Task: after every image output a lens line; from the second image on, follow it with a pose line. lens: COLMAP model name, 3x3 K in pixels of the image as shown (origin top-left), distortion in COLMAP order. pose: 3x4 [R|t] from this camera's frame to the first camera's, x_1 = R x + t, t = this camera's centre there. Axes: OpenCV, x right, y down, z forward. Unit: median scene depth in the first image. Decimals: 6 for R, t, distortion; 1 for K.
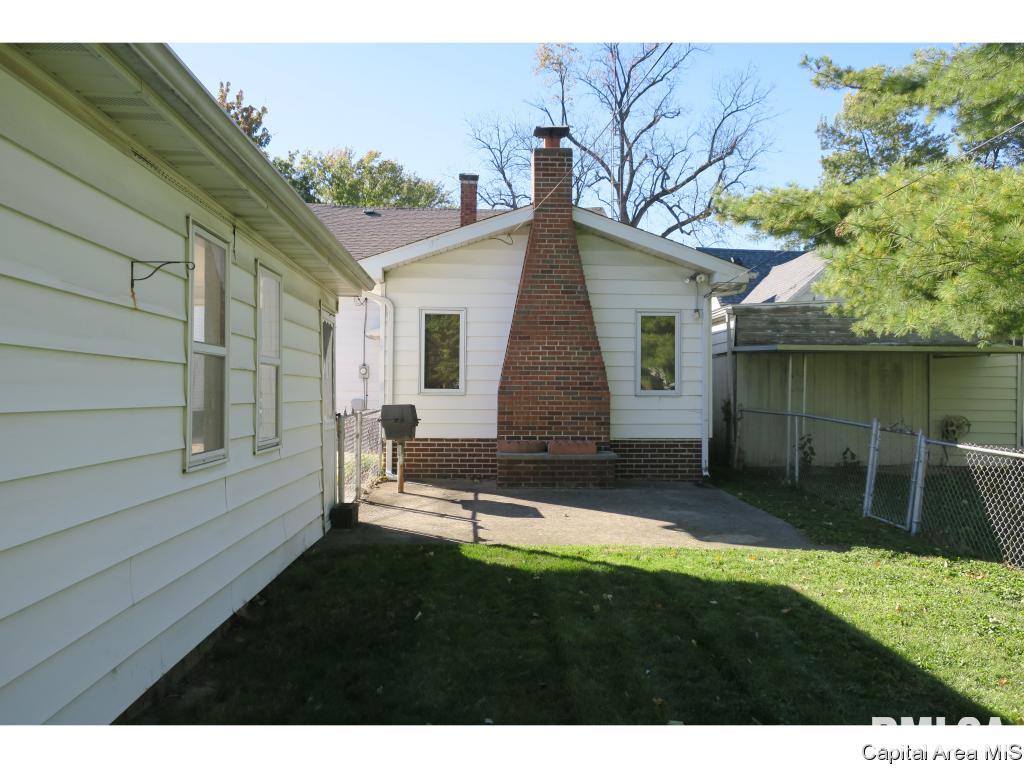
lens RADIAL K [[802.1, 0, 513.6], [0, 802.1, 386.0], [0, 0, 1]] dist [-0.000491, -0.000798]
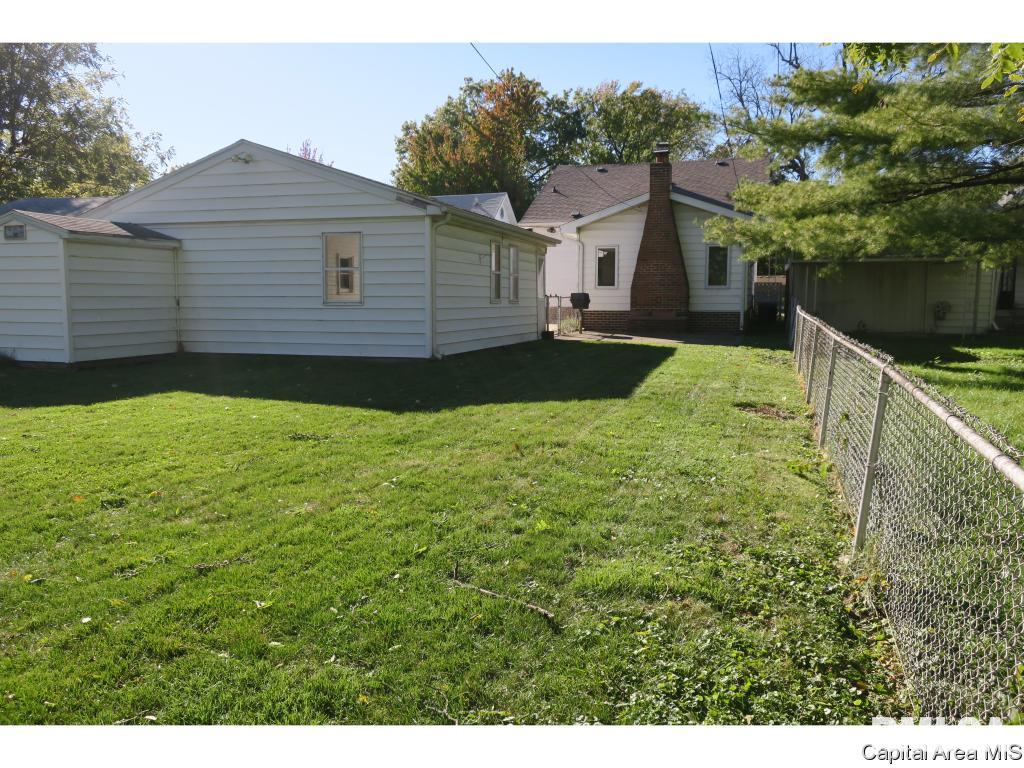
lens RADIAL K [[802.1, 0, 513.6], [0, 802.1, 386.0], [0, 0, 1]] dist [-0.000491, -0.000798]
pose [[0.939071, 0.032202, -0.342212, 0.338177], [0.007401, 0.993477, 0.113795, 0.018872], [0.343644, -0.109395, 0.932707, -0.856794]]
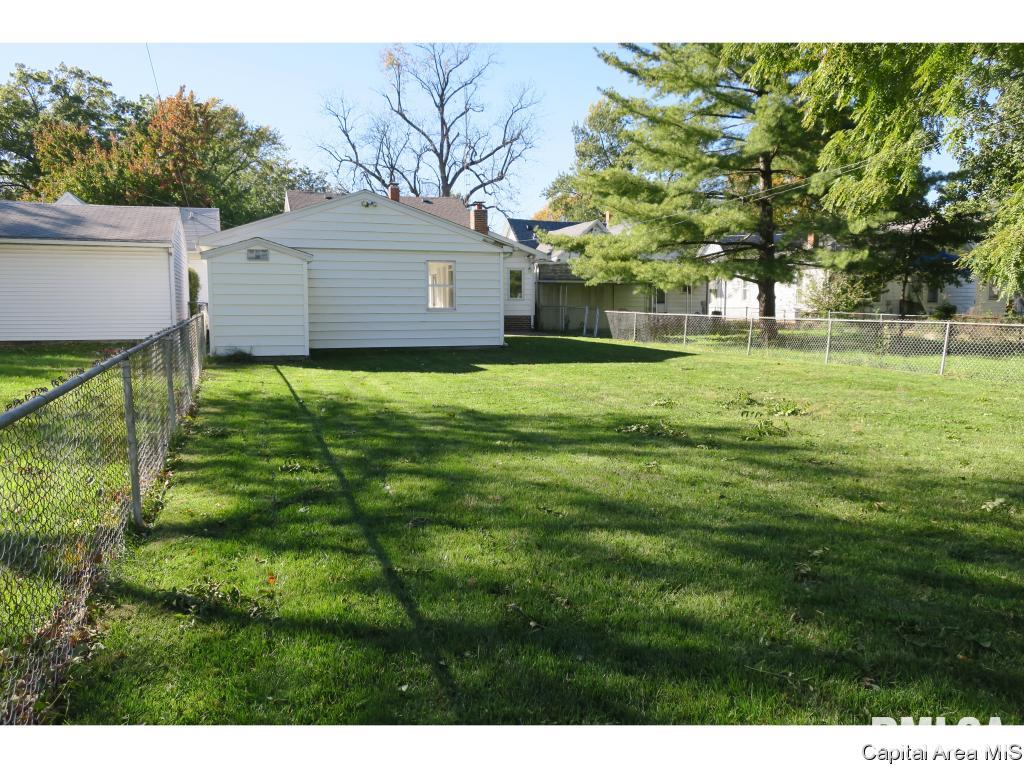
lens RADIAL K [[802.1, 0, 513.6], [0, 802.1, 386.0], [0, 0, 1]] dist [-0.000491, -0.000798]
pose [[0.959027, -0.035808, 0.281041, -0.533364], [0.006044, 0.994341, 0.106066, 0.012162], [-0.283249, -0.100022, 0.953816, -1.438911]]
